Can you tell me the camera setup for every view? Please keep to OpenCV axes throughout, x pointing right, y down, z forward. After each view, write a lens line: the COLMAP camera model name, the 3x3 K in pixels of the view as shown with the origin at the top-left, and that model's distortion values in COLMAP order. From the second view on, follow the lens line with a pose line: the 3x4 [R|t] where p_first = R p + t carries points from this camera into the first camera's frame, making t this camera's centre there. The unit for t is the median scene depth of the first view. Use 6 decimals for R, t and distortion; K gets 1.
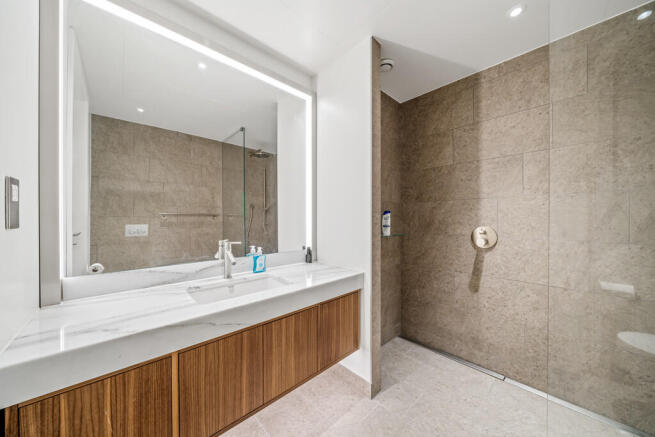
lens RADIAL K [[225.6, 0, 327.3], [0, 225.6, 219.5], [0, 0, 1]] dist [-0.006293, 0.000164]
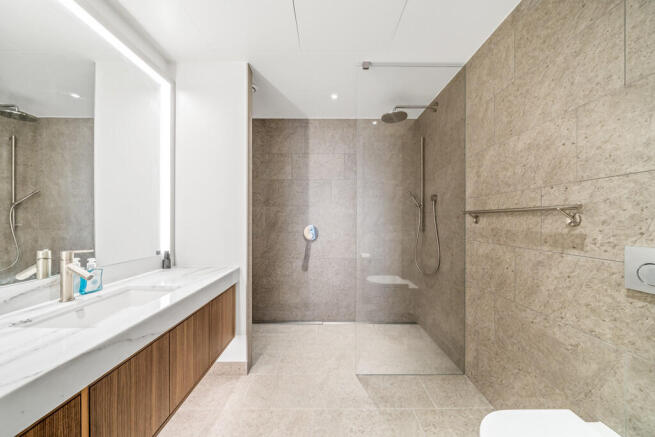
lens RADIAL K [[225.6, 0, 328.5], [0, 225.6, 220.2], [0, 0, 1]] dist [-0.006293, 0.000164]
pose [[0.673715, 0.002079, 0.738988, -0.314221], [-0.002123, 0.999997, -0.000877, -0.000373], [-0.738988, -0.000978, 0.673718, -0.077397]]
